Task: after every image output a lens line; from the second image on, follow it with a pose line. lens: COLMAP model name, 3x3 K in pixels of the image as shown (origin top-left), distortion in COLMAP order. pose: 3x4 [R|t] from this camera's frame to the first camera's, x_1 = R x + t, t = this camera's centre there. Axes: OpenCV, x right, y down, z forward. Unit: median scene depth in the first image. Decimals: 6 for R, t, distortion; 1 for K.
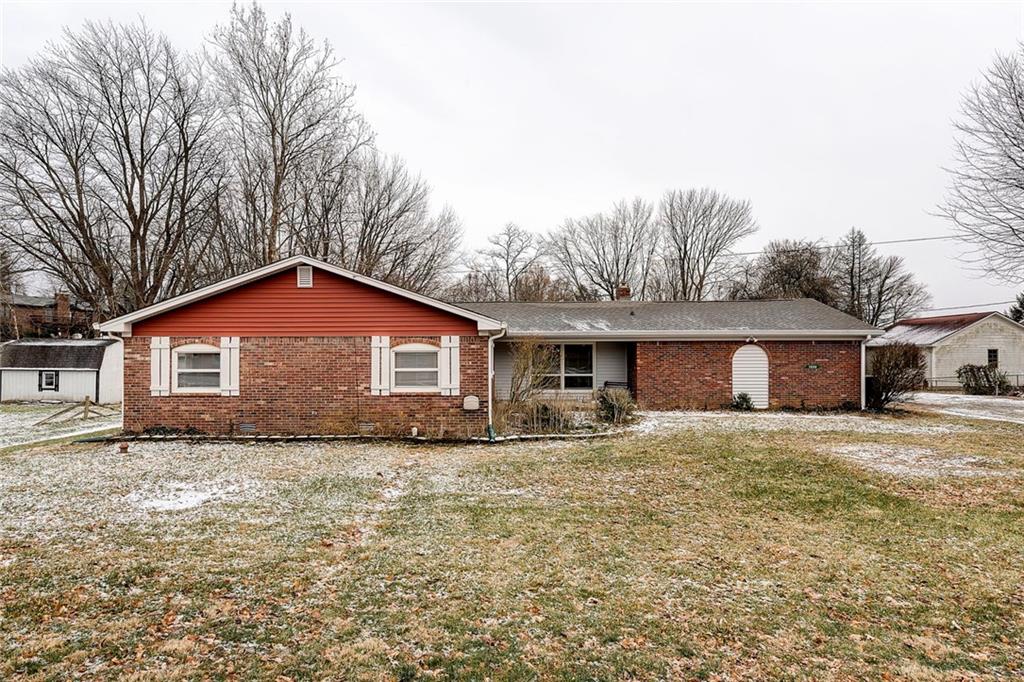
lens RADIAL K [[586.9, 0, 505.0], [0, 586.9, 361.7], [0, 0, 1]] dist [-0.003346, -0.000132]
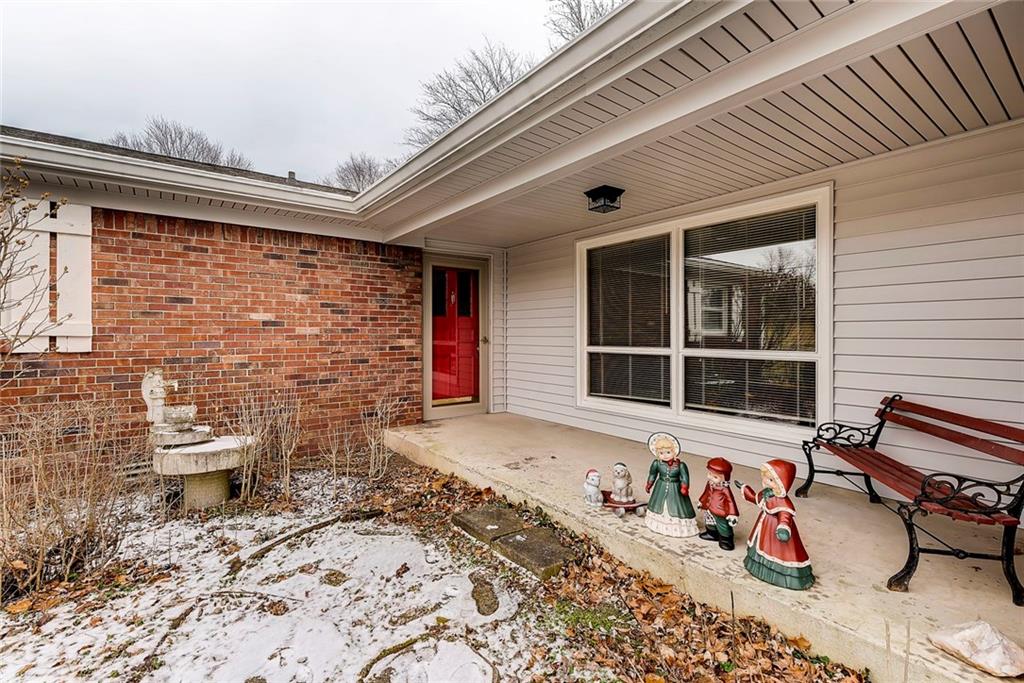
lens RADIAL K [[435.9, 0, 509.9], [0, 435.9, 336.5], [0, 0, 1]] dist [0.001443, -0.000474]
pose [[0.583068, -0.001202, -0.812423, 0.229412], [-0.008263, 0.999938, -0.007409, 0.019771], [0.812381, 0.011033, 0.583022, 0.915708]]
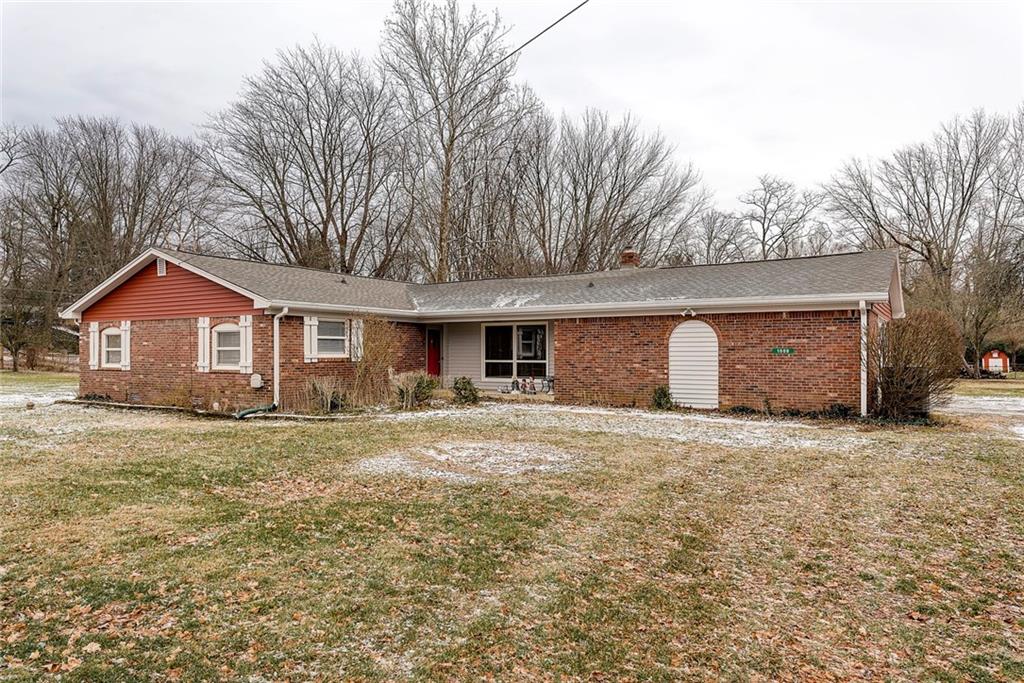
lens RADIAL K [[707.4, 0, 511.9], [0, 707.4, 340.8], [0, 0, 1]] dist [-0.009300, -0.002106]
pose [[0.850820, -0.006534, -0.525416, 0.695223], [-0.007627, 0.999664, -0.024782, 0.020224], [0.525402, 0.025092, 0.850484, 0.139751]]
